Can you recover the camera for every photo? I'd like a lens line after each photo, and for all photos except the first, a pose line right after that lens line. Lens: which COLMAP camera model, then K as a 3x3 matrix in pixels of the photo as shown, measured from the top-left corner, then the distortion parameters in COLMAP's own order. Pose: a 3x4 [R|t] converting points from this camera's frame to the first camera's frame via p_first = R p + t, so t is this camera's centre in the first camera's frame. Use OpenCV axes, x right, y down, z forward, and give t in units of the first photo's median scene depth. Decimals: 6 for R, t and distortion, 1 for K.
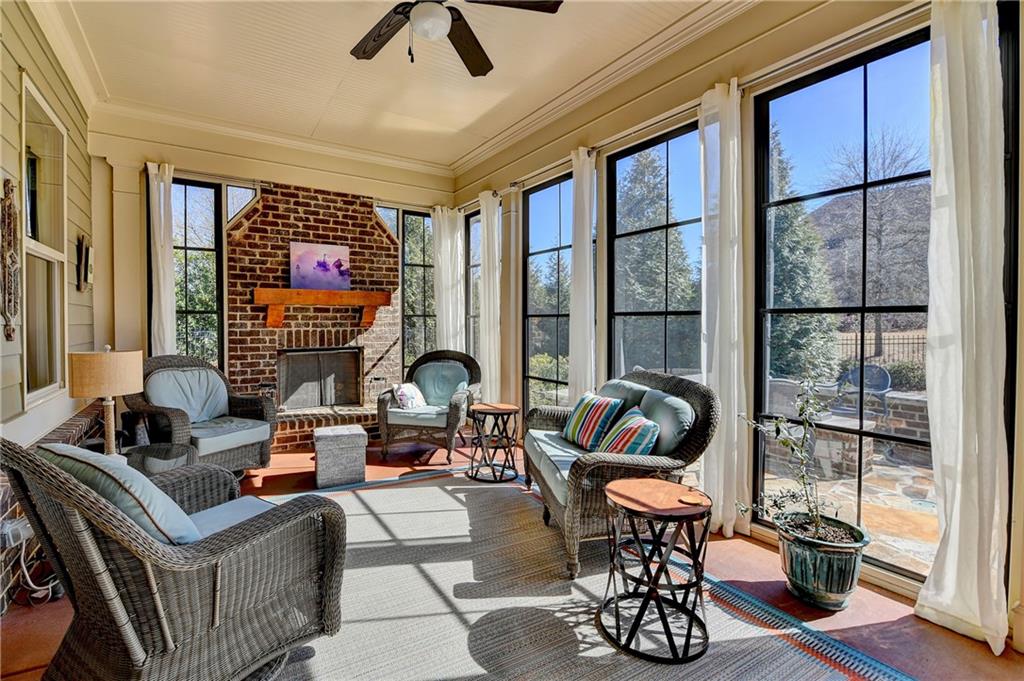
lens RADIAL K [[443.1, 0, 496.4], [0, 443.1, 325.0], [0, 0, 1]] dist [-0.012306, -0.001701]
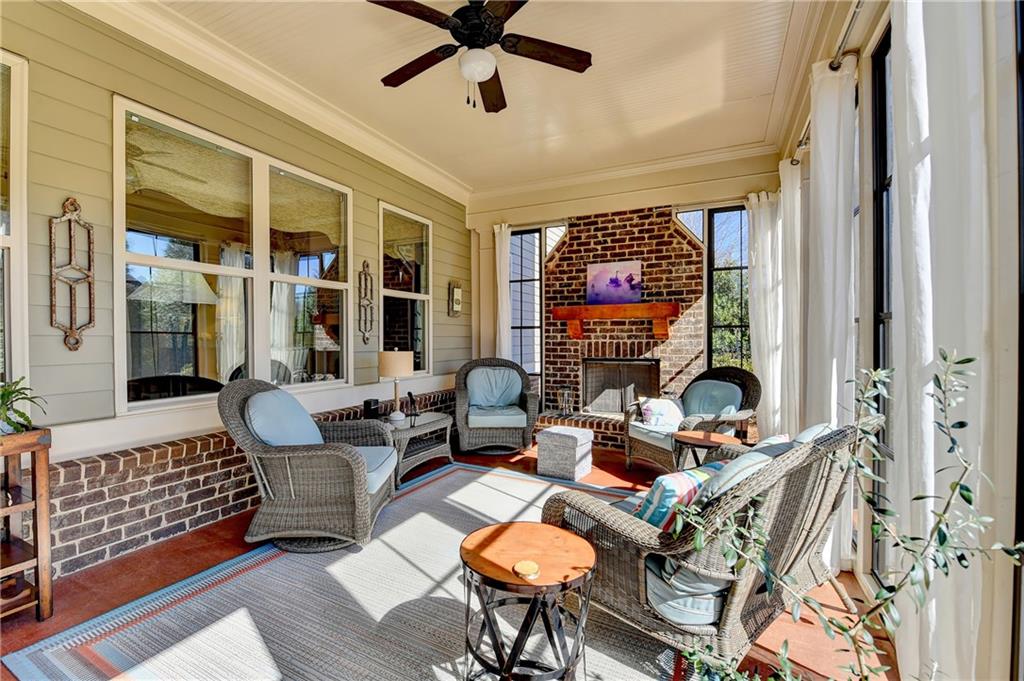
lens RADIAL K [[443.1, 0, 518.0], [0, 443.1, 338.9], [0, 0, 1]] dist [-0.012306, -0.001701]
pose [[0.528150, 0.000900, -0.849151, 0.406432], [-0.002321, 0.999997, -0.000384, 0.005775], [0.849148, 0.002174, 0.528151, 0.231411]]
